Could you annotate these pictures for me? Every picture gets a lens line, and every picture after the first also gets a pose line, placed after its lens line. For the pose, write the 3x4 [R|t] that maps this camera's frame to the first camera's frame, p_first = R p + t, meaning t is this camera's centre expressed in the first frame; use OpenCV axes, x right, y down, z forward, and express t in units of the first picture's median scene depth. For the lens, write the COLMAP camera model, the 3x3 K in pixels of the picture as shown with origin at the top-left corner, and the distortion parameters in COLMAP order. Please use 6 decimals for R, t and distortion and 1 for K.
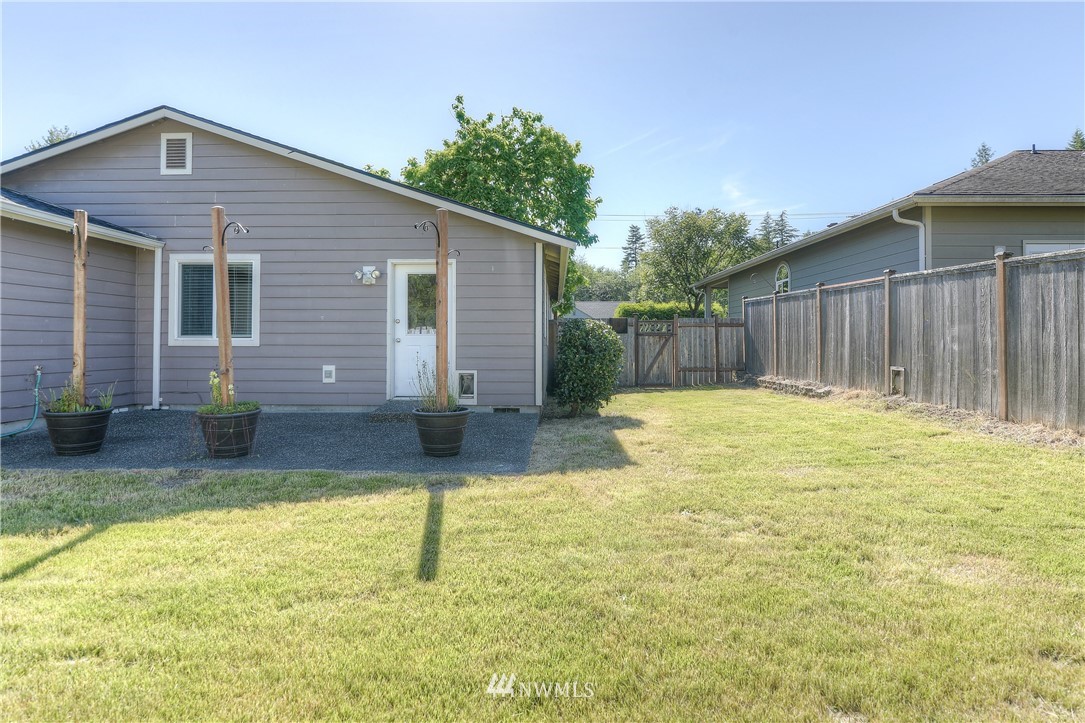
lens RADIAL K [[596.8, 0, 541.7], [0, 596.8, 334.2], [0, 0, 1]] dist [-0.002886, -0.000574]
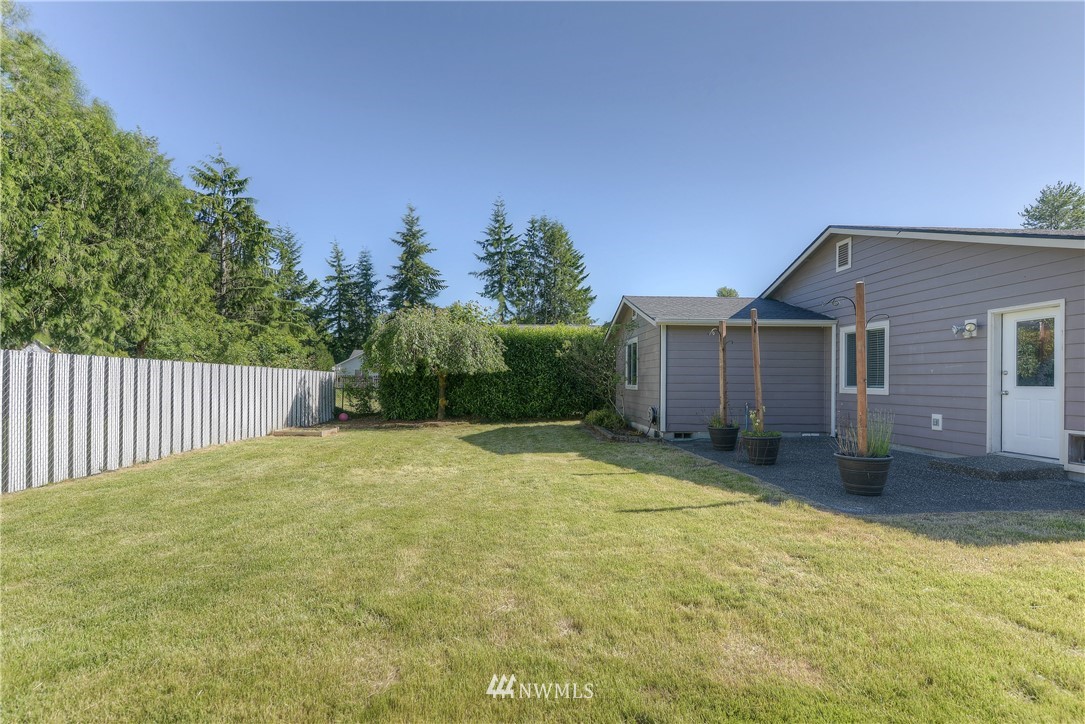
lens RADIAL K [[503.2, 0, 542.3], [0, 503.2, 382.3], [0, 0, 1]] dist [0.001905, 0.000418]
pose [[0.086769, 0.001160, -0.996228, 0.500126], [0.009191, 0.999956, 0.001964, -0.015000], [0.996186, -0.009327, 0.086755, 0.195665]]
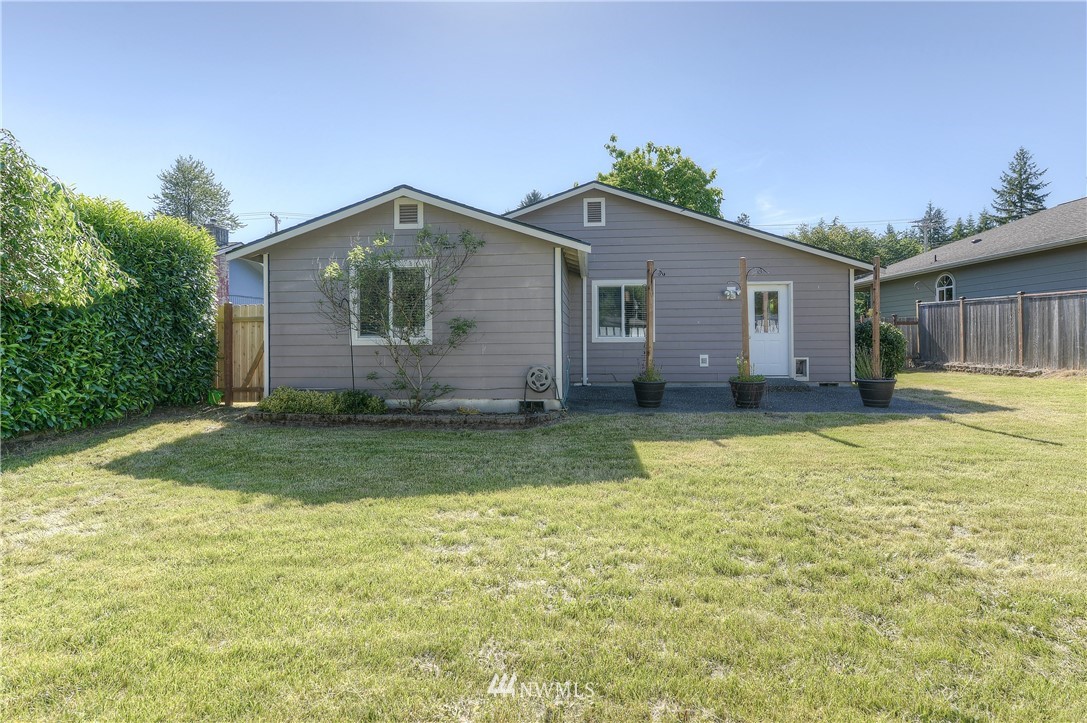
lens RADIAL K [[551.2, 0, 545.6], [0, 551.2, 335.1], [0, 0, 1]] dist [0.000380, 0.000113]
pose [[0.998483, -0.010044, -0.054141, -0.666648], [0.010402, 0.999926, 0.006335, -0.008724], [0.054073, -0.006889, 0.998513, -0.372047]]
